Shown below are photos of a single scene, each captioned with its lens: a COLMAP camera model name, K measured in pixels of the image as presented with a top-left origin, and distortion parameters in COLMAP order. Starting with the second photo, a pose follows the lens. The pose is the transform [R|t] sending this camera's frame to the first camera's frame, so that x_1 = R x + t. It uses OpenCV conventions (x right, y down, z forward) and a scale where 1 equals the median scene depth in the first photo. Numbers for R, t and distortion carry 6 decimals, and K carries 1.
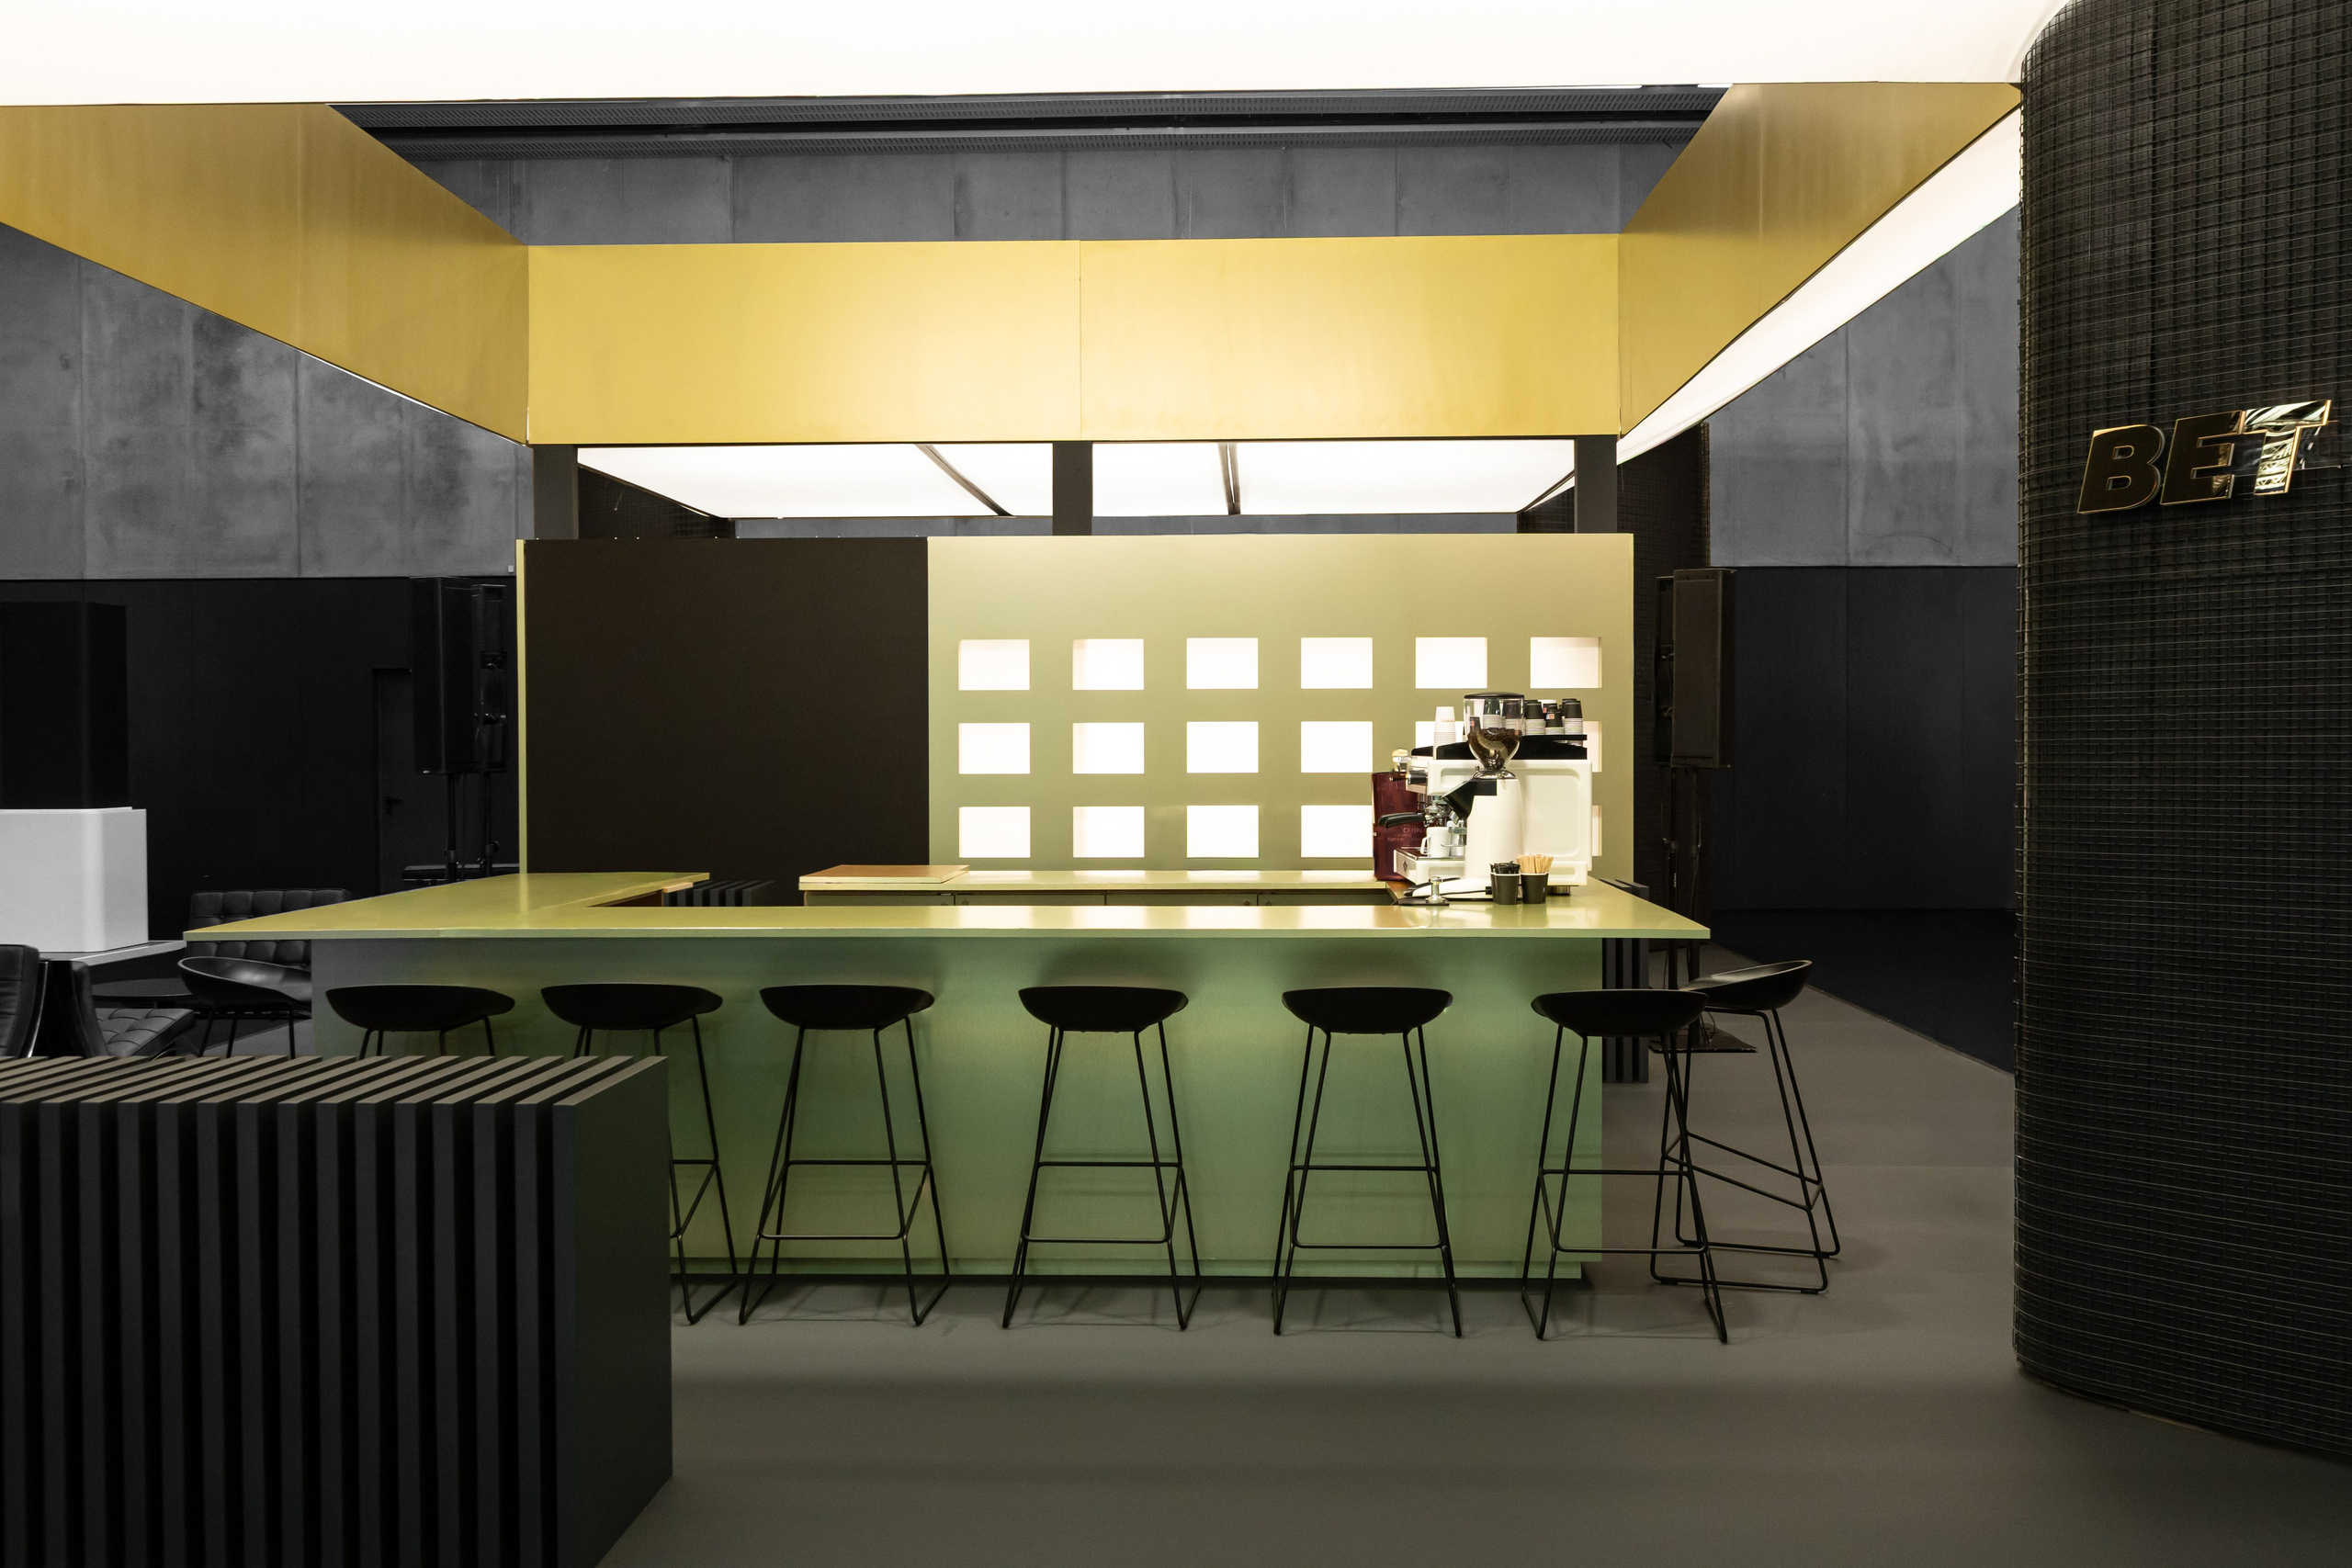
lens RADIAL K [[2081.2, 0, 1148.2], [0, 2081.2, 785.0], [0, 0, 1]] dist [-0.021951, 0.009073]
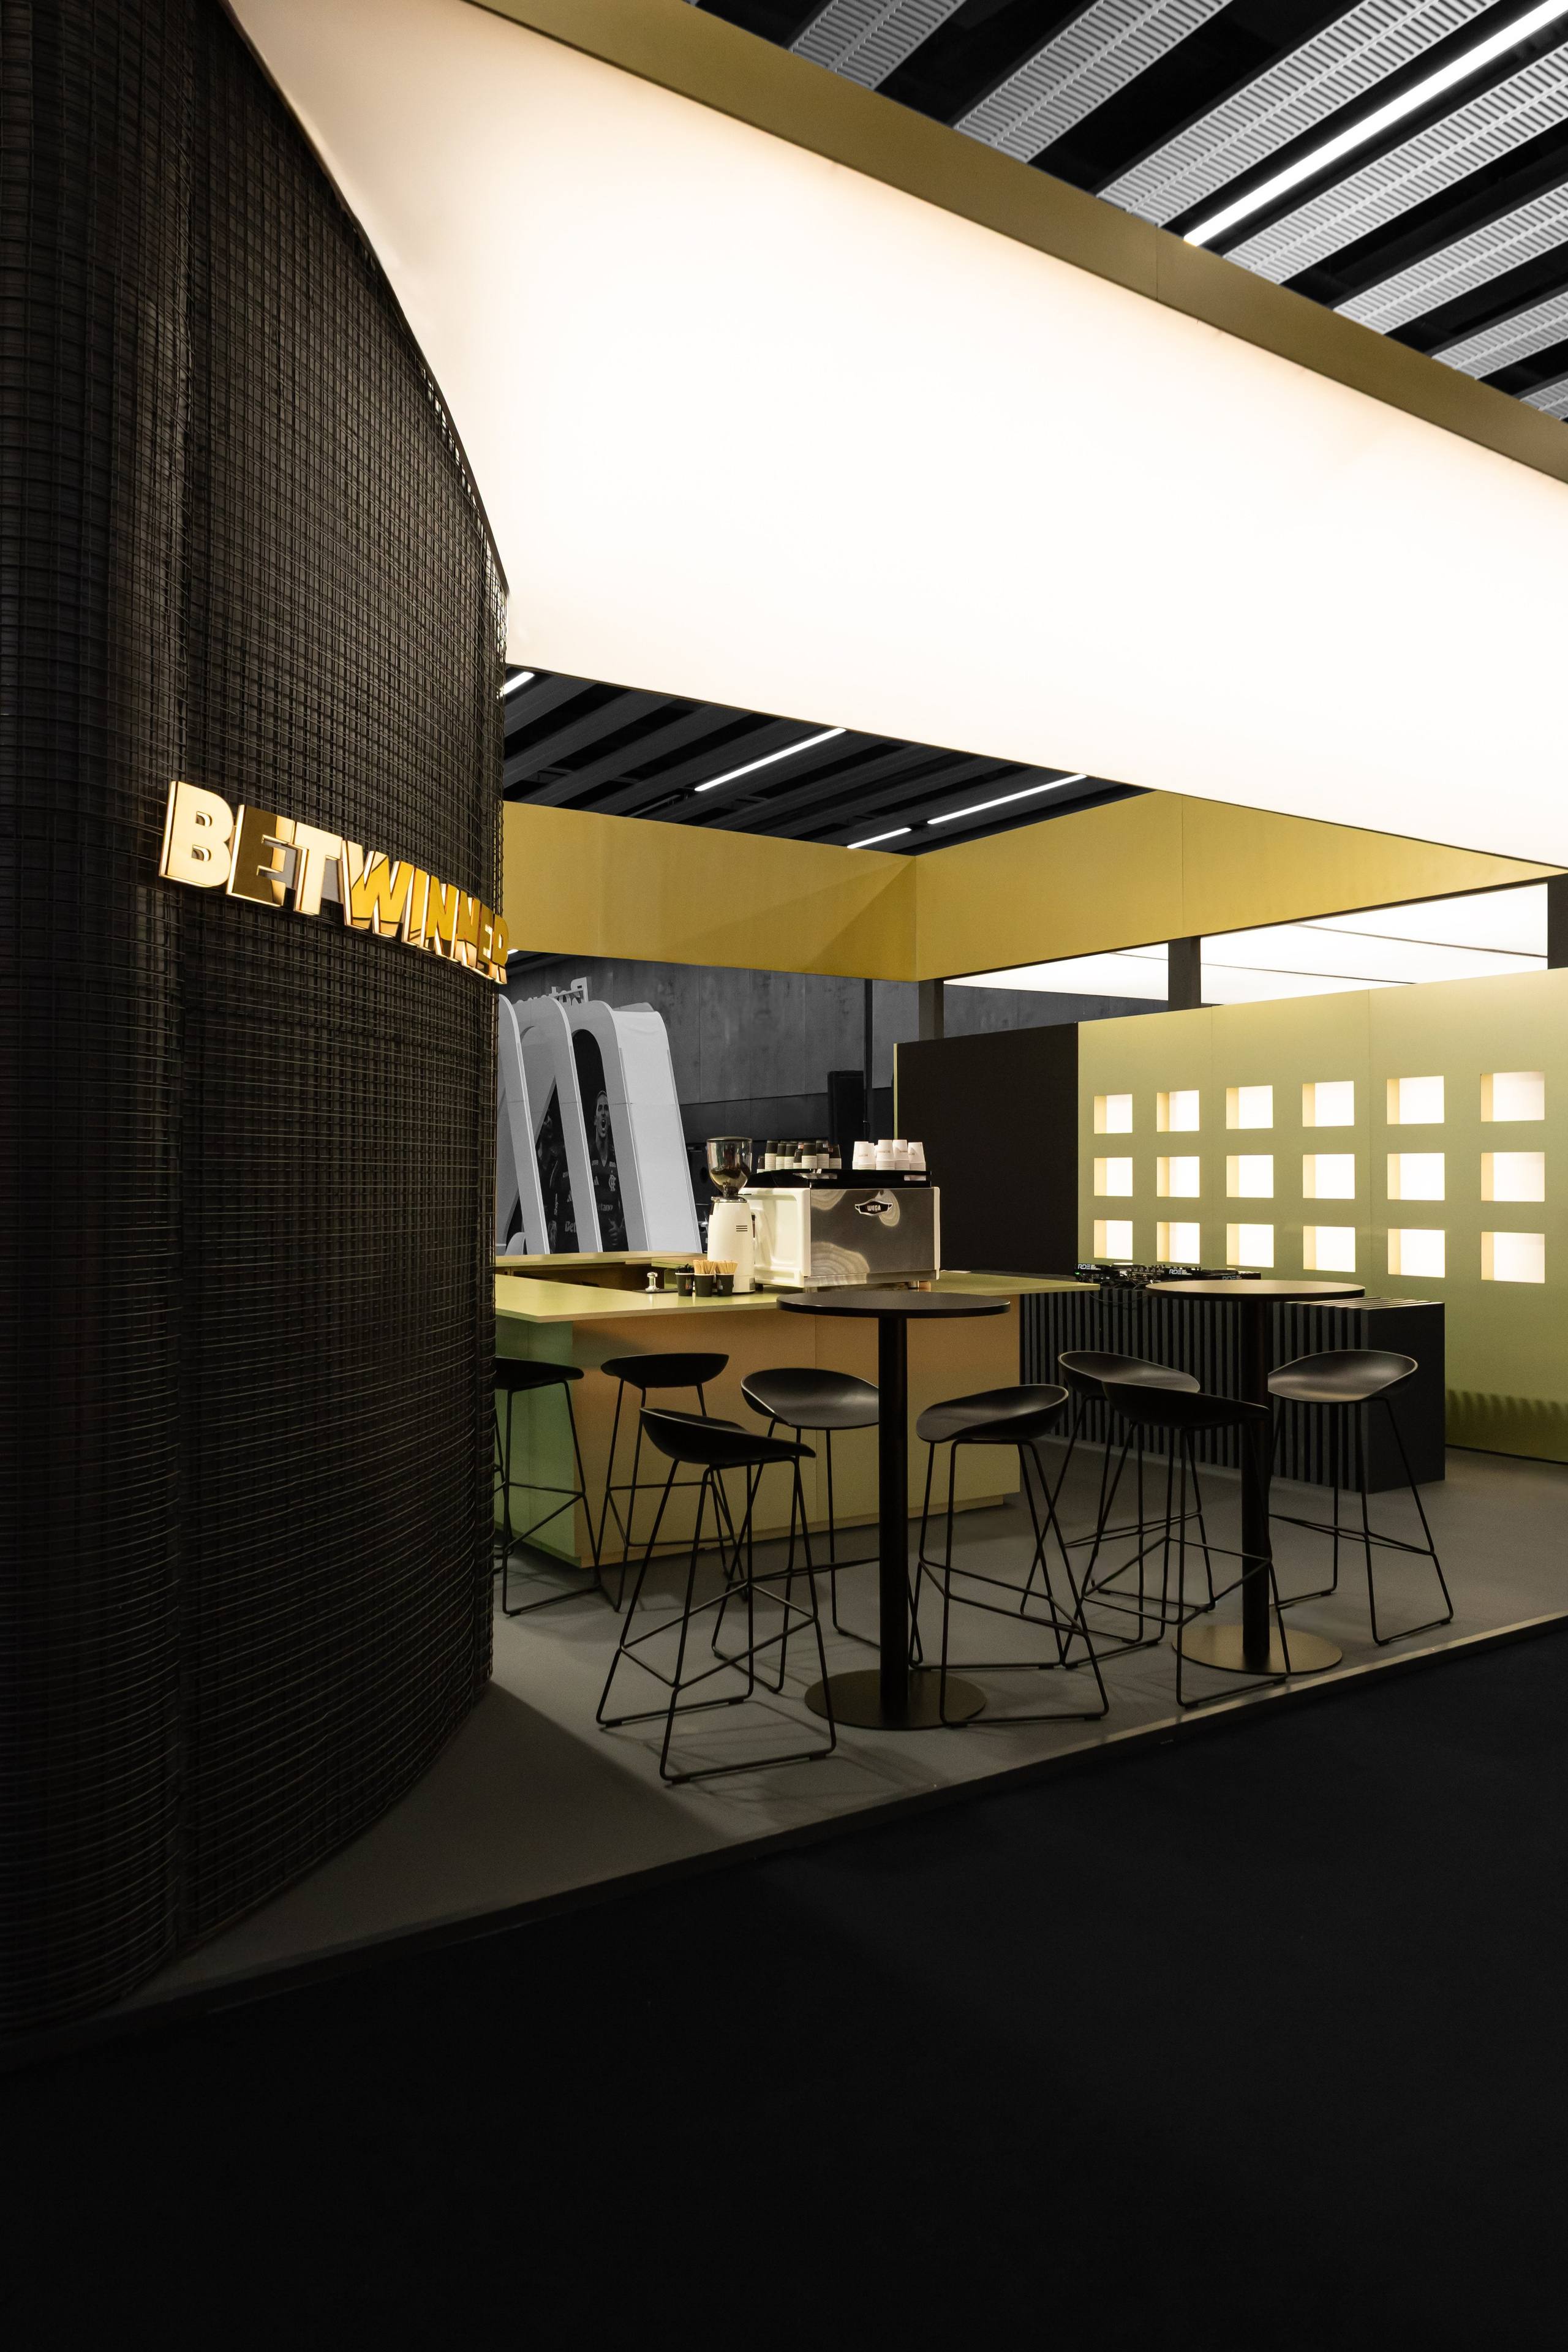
lens RADIAL K [[1498.2, 0, 849.6], [0, 1498.2, 1157.7], [0, 0, 1]] dist [0.005429, 0.001432]
pose [[0.598094, -0.004240, -0.801415, 0.594194], [-0.018537, 0.999645, -0.019123, -0.008463], [0.801212, 0.026293, 0.597803, 0.289930]]
